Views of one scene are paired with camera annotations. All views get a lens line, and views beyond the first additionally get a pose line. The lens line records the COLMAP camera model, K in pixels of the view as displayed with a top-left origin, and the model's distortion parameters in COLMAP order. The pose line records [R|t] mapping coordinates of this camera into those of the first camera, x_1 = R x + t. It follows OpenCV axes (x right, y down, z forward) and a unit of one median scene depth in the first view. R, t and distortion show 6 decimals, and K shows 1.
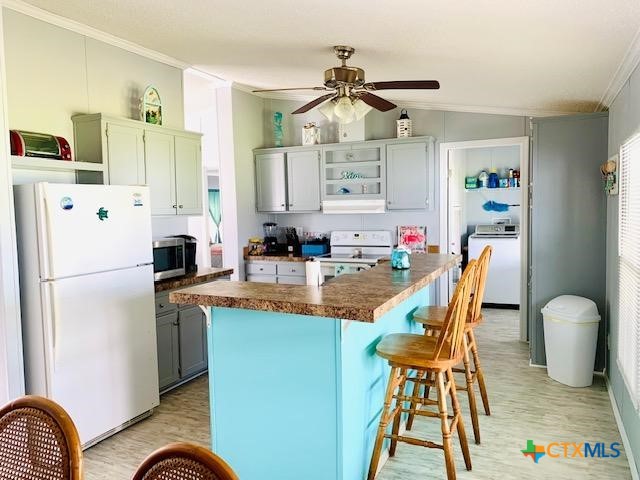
lens RADIAL K [[490.4, 0, 320.0], [0, 490.4, 240.0], [0, 0, 1]] dist [0.004907, 0.001206]
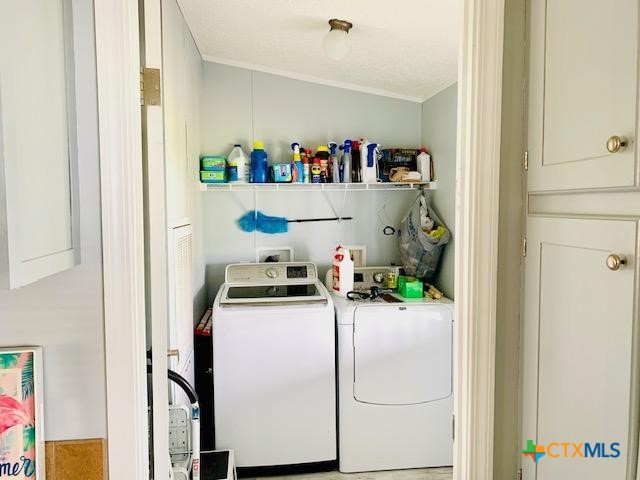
lens RADIAL K [[490.4, 0, 320.0], [0, 490.4, 240.0], [0, 0, 1]] dist [0.004907, 0.001206]
pose [[0.850258, -0.018341, 0.526047, 0.158038], [0.022249, 0.999752, -0.001105, -0.050855], [-0.525896, 0.012643, 0.850455, 0.578832]]
